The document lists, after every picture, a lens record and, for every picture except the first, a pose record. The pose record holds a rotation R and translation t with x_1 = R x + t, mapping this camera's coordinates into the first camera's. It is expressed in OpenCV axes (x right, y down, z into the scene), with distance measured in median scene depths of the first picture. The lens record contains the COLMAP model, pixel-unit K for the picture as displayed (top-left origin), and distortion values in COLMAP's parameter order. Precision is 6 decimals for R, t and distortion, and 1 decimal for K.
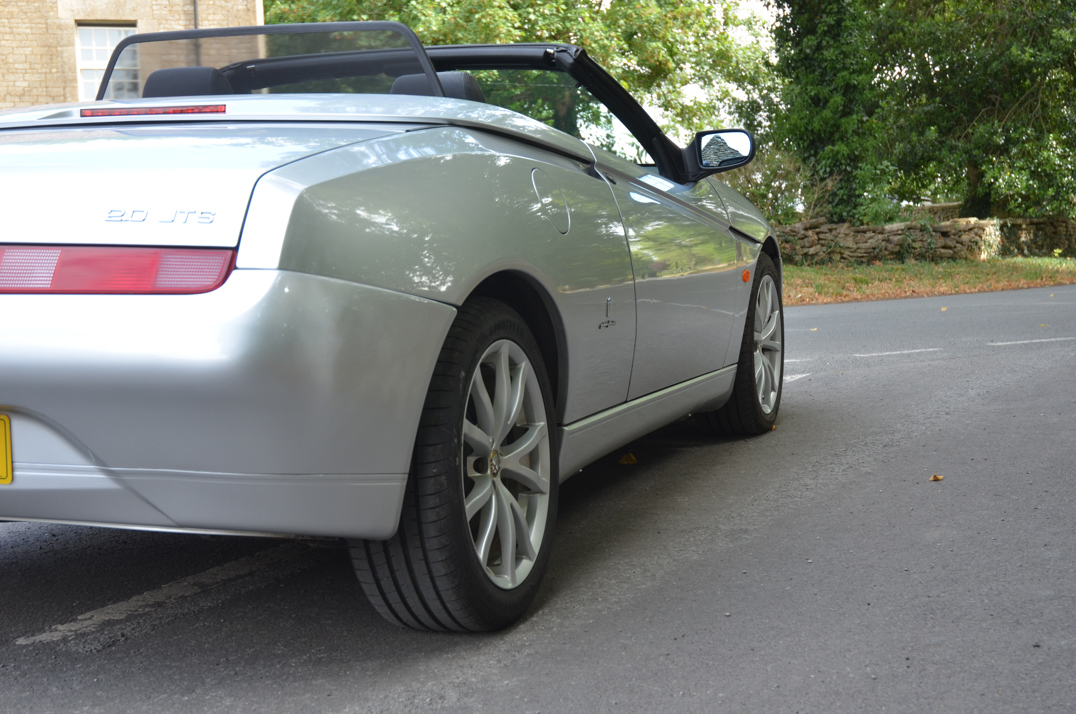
lens RADIAL K [[1603.2, 0, 538.0], [0, 1603.2, 357.0], [0, 0, 1]] dist [0.081290, 0.105646]
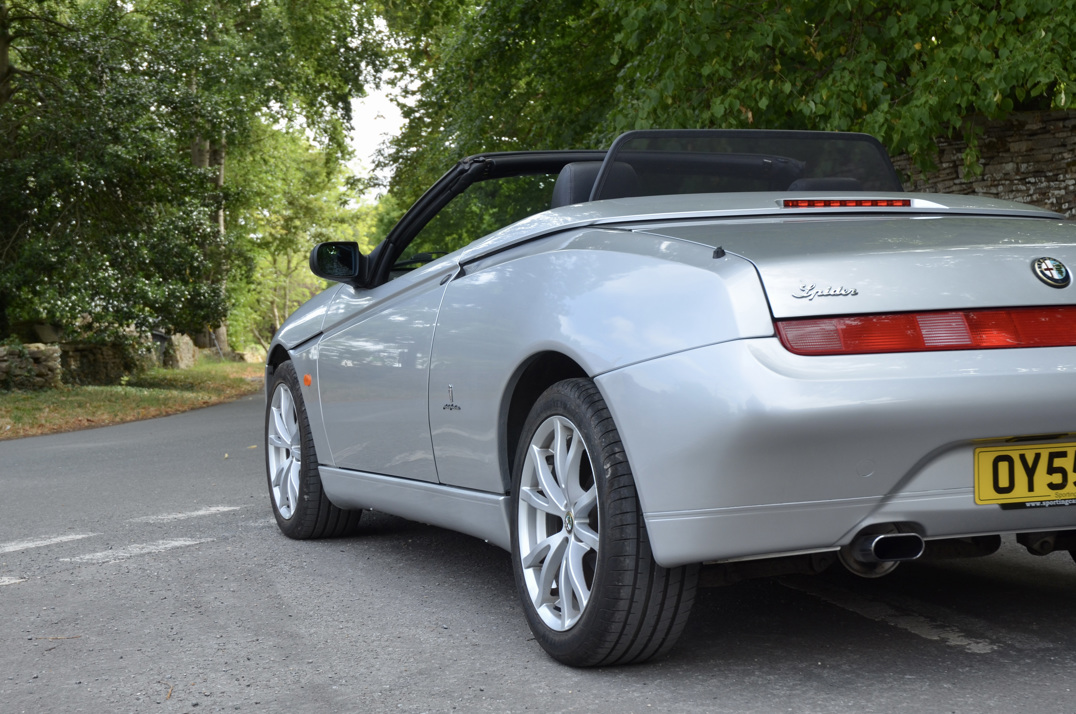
lens RADIAL K [[1867.5, 0, 541.7], [0, 1867.5, 379.9], [0, 0, 1]] dist [0.101915, 0.127265]
pose [[0.753396, -0.025725, 0.657064, -0.222024], [0.073810, 0.996228, -0.045628, 0.002991], [-0.653411, 0.082874, 0.752453, 0.026856]]
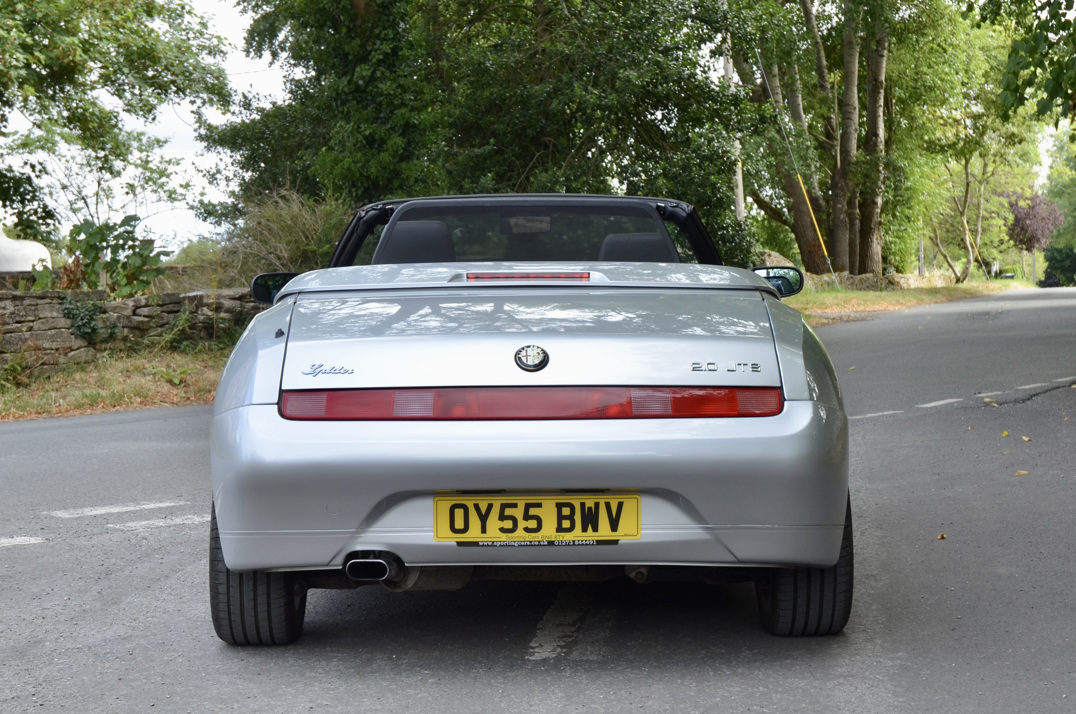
lens RADIAL K [[2234.1, 0, 562.5], [0, 2234.1, 385.9], [0, 0, 1]] dist [0.153297, 0.188061]
pose [[0.934995, -0.013633, 0.354398, -0.152612], [0.022732, 0.999510, -0.021523, -0.003231], [-0.353931, 0.028180, 0.934847, -0.131823]]
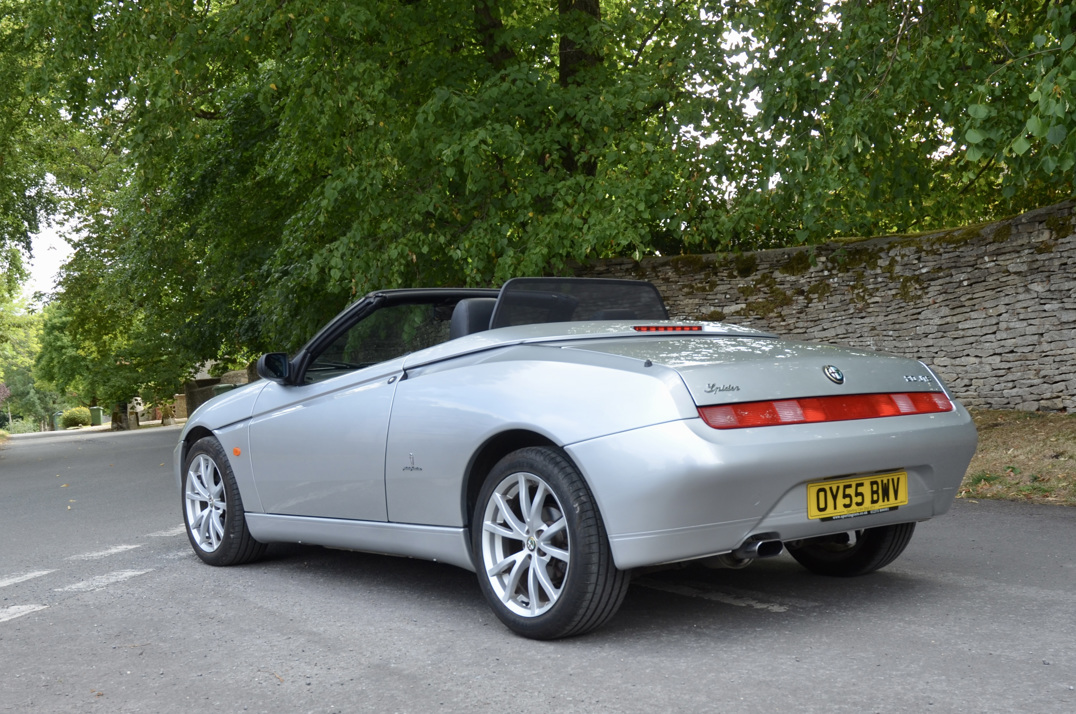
lens RADIAL K [[1319.2, 0, 571.4], [0, 1319.2, 418.9], [0, 0, 1]] dist [-0.033705, 0.010967]
pose [[0.514798, -0.031079, 0.856748, -0.266746], [0.109387, 0.993556, -0.029686, -0.003856], [-0.850305, 0.108999, 0.514880, 0.062128]]
